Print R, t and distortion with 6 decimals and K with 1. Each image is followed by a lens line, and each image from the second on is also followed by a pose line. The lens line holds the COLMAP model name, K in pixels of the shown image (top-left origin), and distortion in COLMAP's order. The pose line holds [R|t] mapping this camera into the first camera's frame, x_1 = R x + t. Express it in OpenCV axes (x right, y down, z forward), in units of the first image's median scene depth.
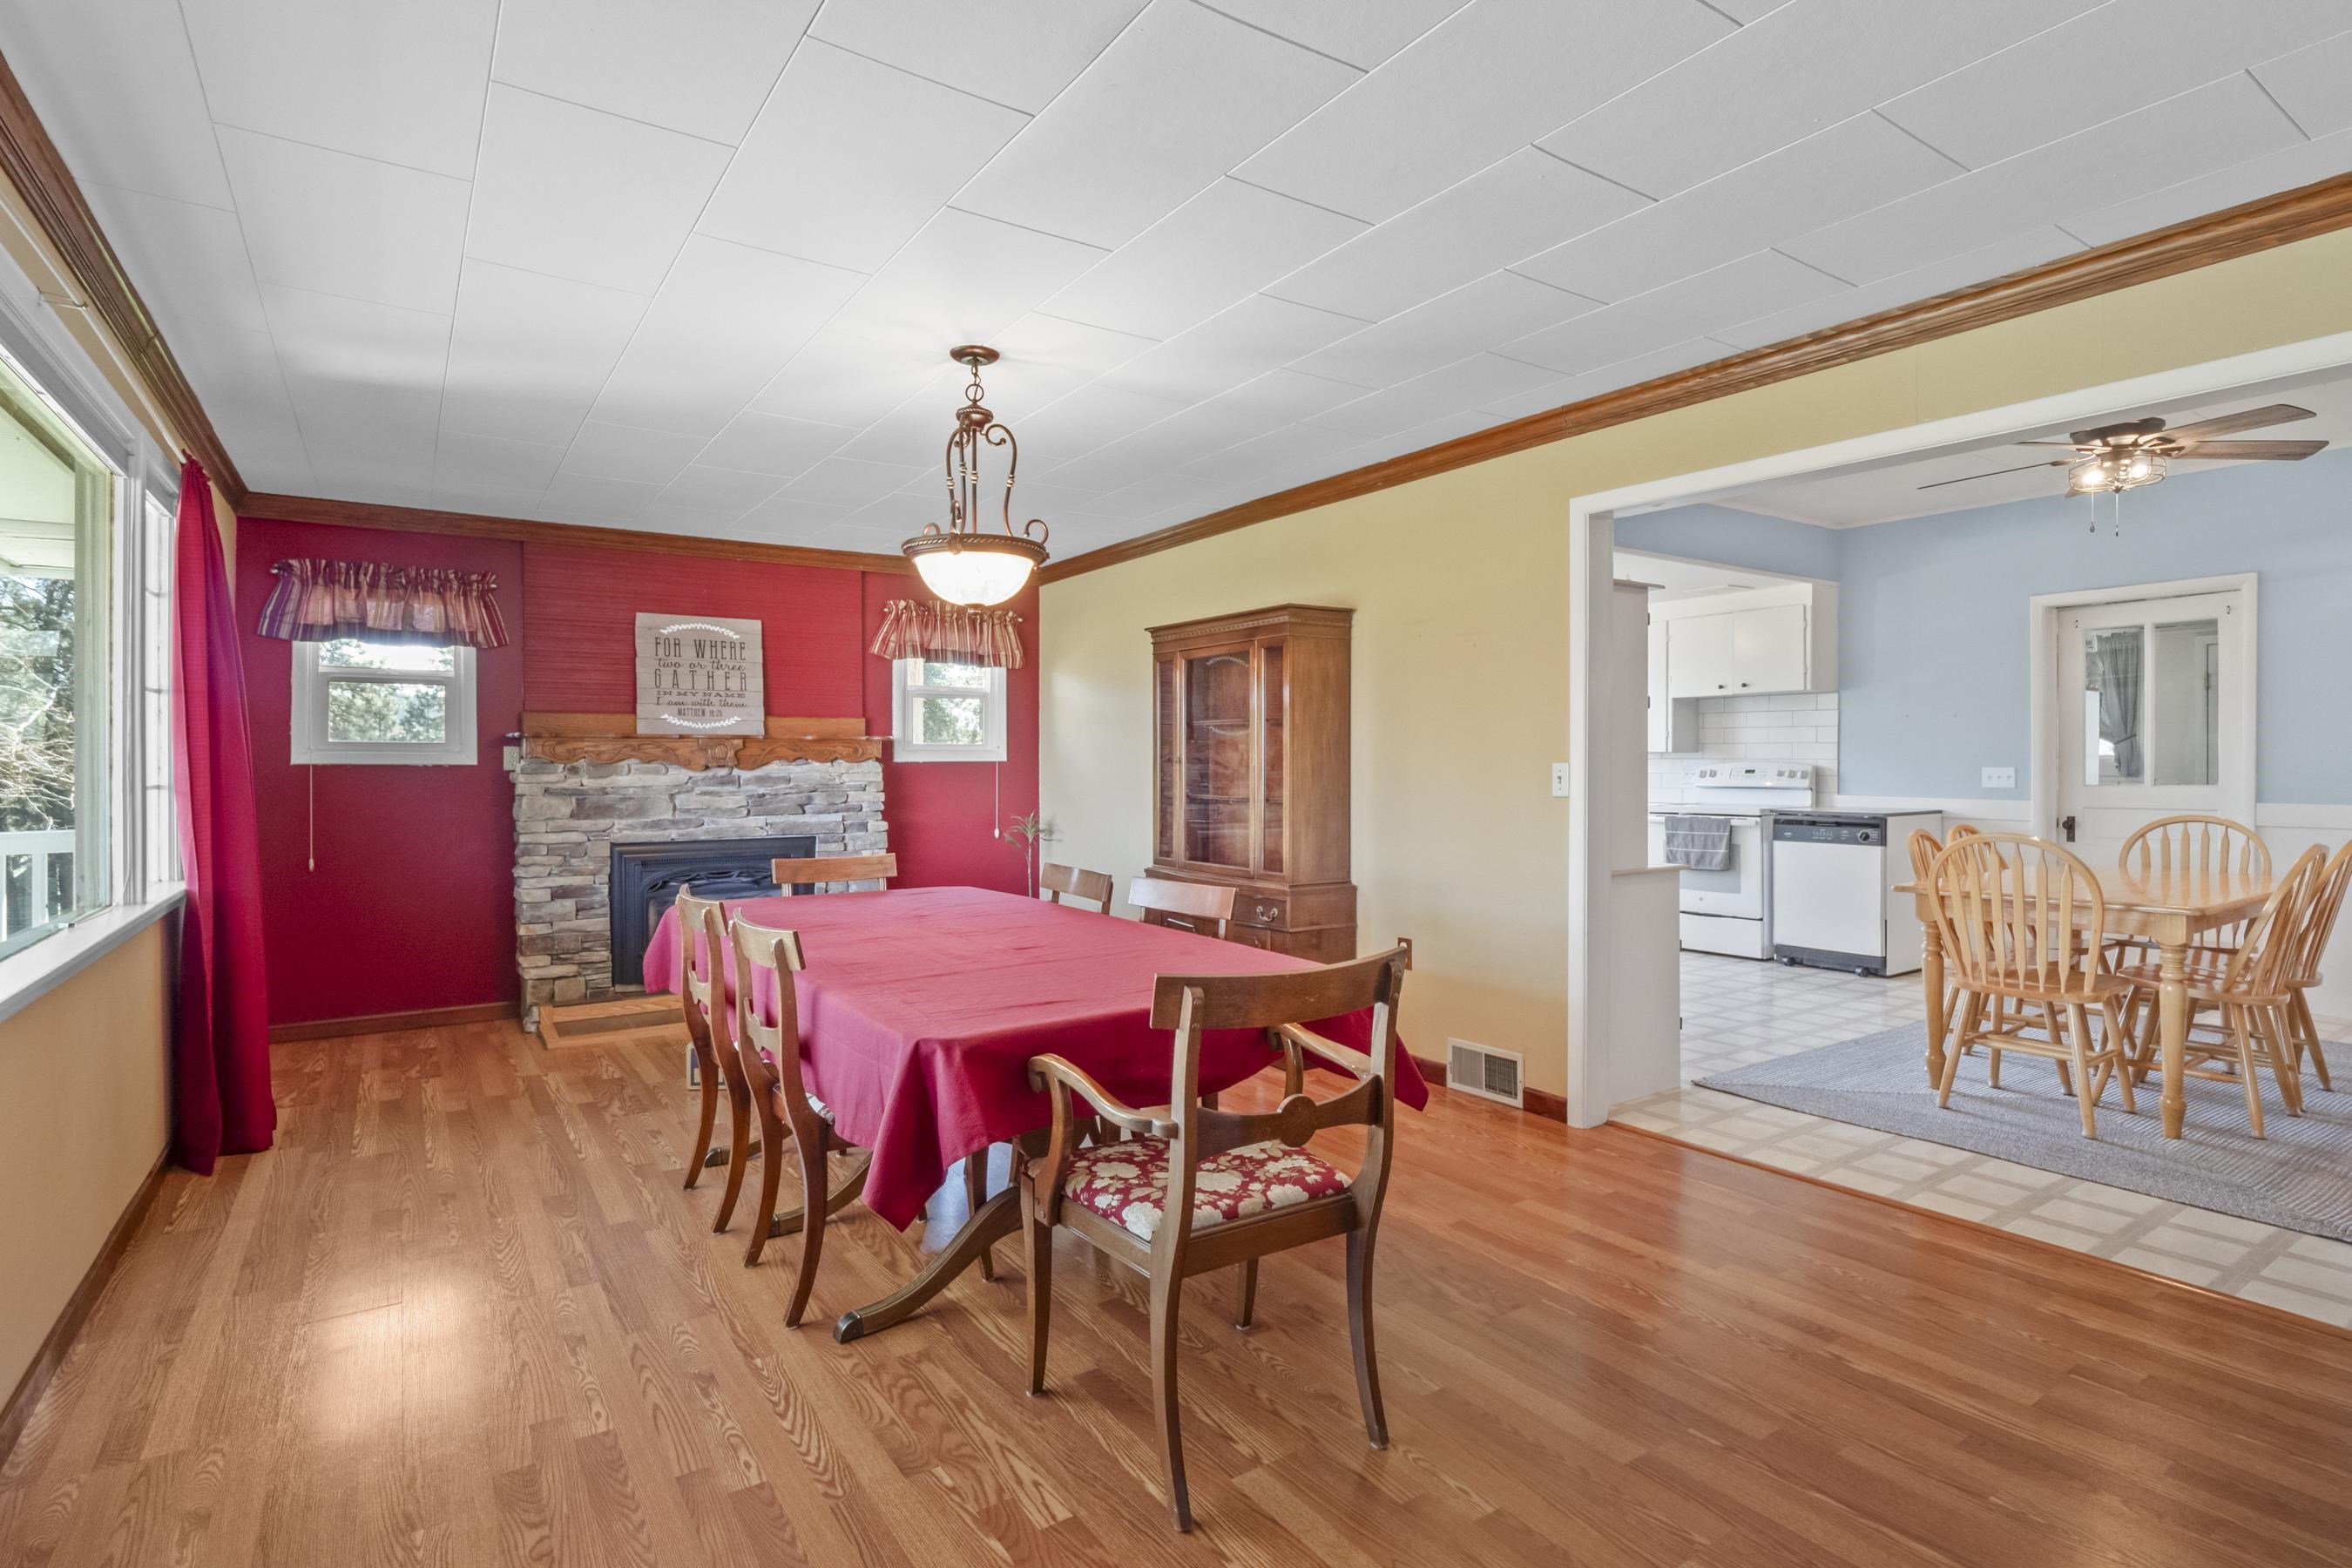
lens RADIAL K [[1156.1, 0, 1174.4], [0, 1156.1, 770.7], [0, 0, 1]] dist [0.000539, 0.000021]
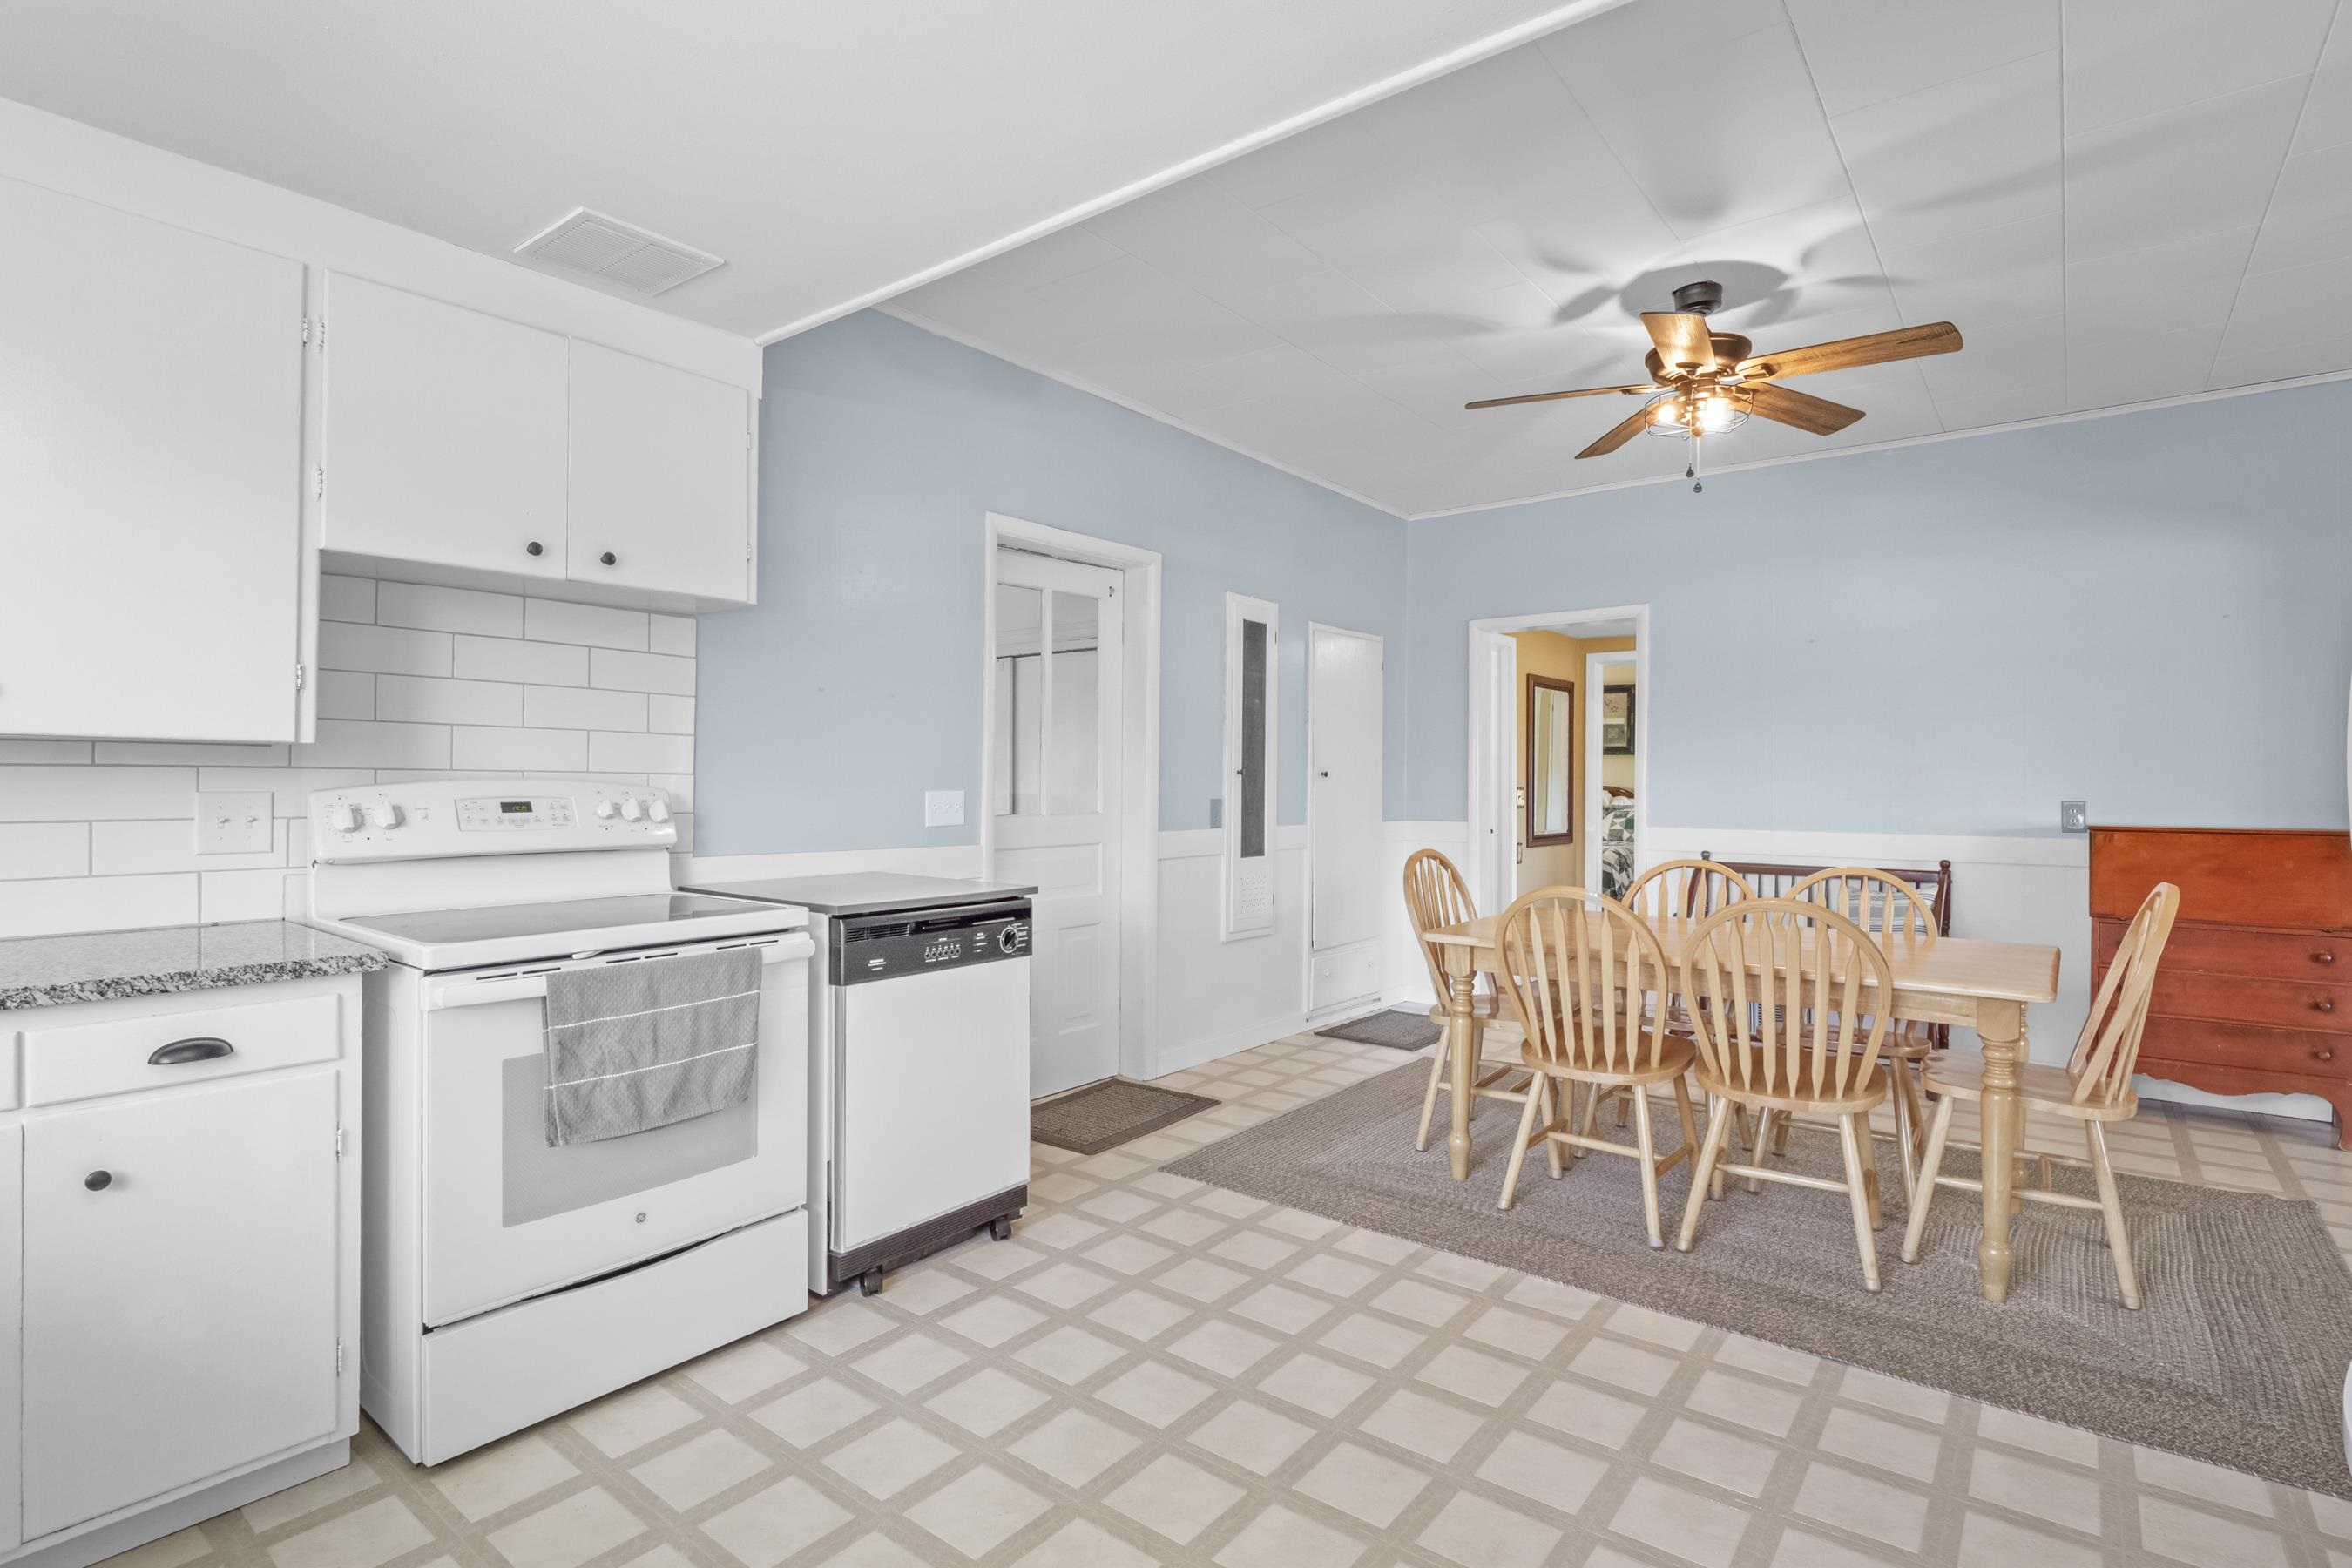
lens RADIAL K [[1156.1, 0, 1174.6], [0, 1156.1, 779.9], [0, 0, 1]] dist [0.000539, 0.000021]
pose [[-0.306933, 0.000129, 0.951731, 0.119644], [0.006837, 0.999974, 0.002070, -0.008244], [-0.951706, 0.007143, -0.306927, 1.019951]]
